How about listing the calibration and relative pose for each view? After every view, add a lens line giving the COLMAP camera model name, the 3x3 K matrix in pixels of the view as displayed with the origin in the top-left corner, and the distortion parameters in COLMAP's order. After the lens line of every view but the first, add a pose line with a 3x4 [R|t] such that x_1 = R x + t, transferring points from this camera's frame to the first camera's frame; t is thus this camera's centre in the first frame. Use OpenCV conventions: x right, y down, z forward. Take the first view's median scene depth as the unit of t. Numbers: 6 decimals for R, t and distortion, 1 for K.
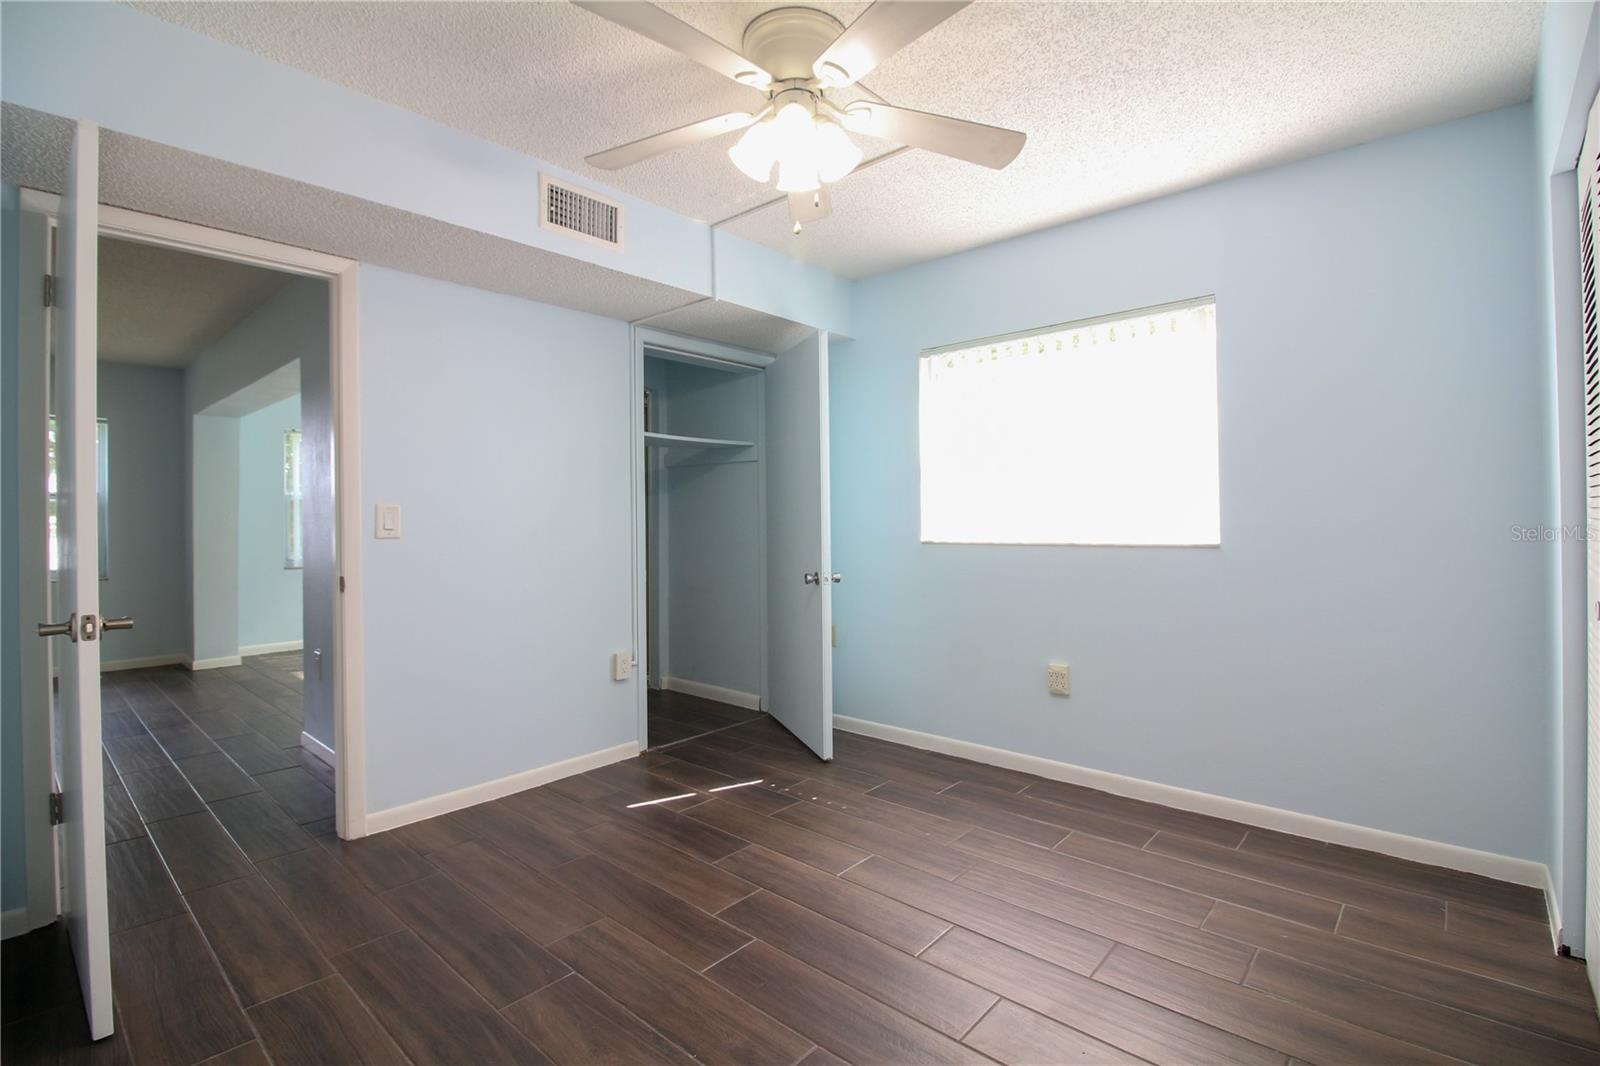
lens RADIAL K [[735.4, 0, 803.9], [0, 735.4, 514.4], [0, 0, 1]] dist [-0.009477, -0.000908]
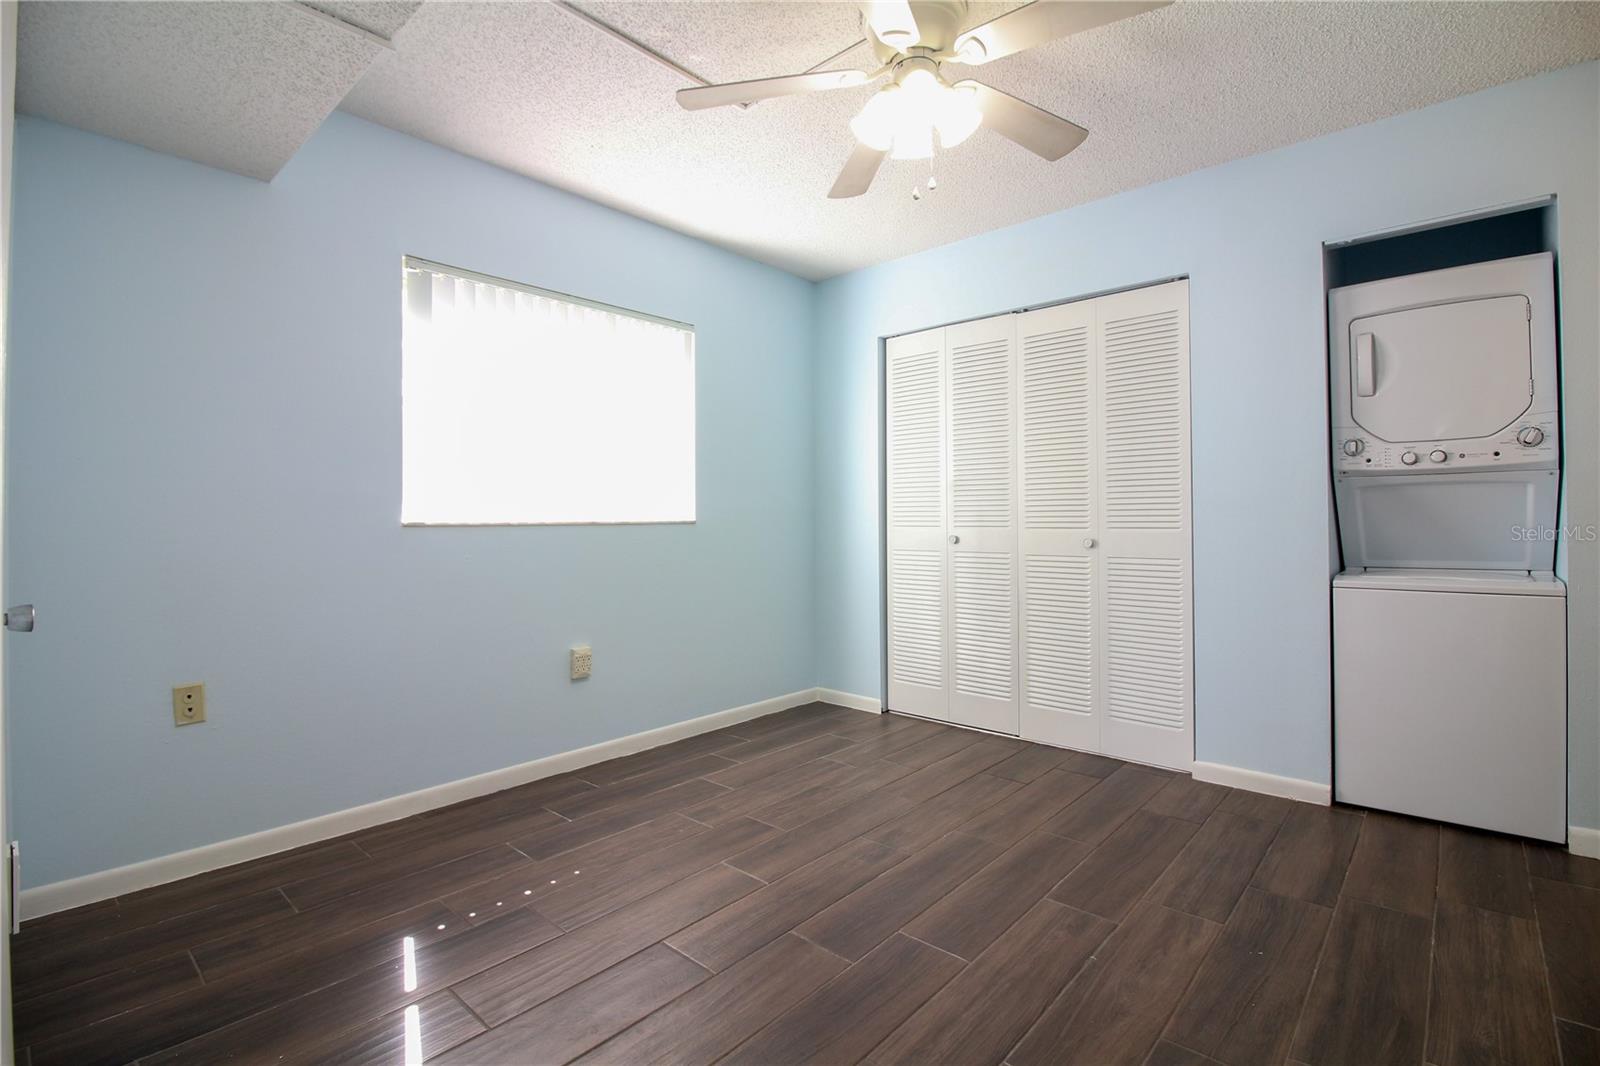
lens RADIAL K [[735.4, 0, 803.9], [0, 735.4, 514.4], [0, 0, 1]] dist [-0.009477, -0.000908]
pose [[0.004412, 0.020929, 0.999771, -0.673780], [0.000068, 0.999781, -0.020930, 0.053144], [-0.999990, 0.000161, 0.004409, 0.757844]]
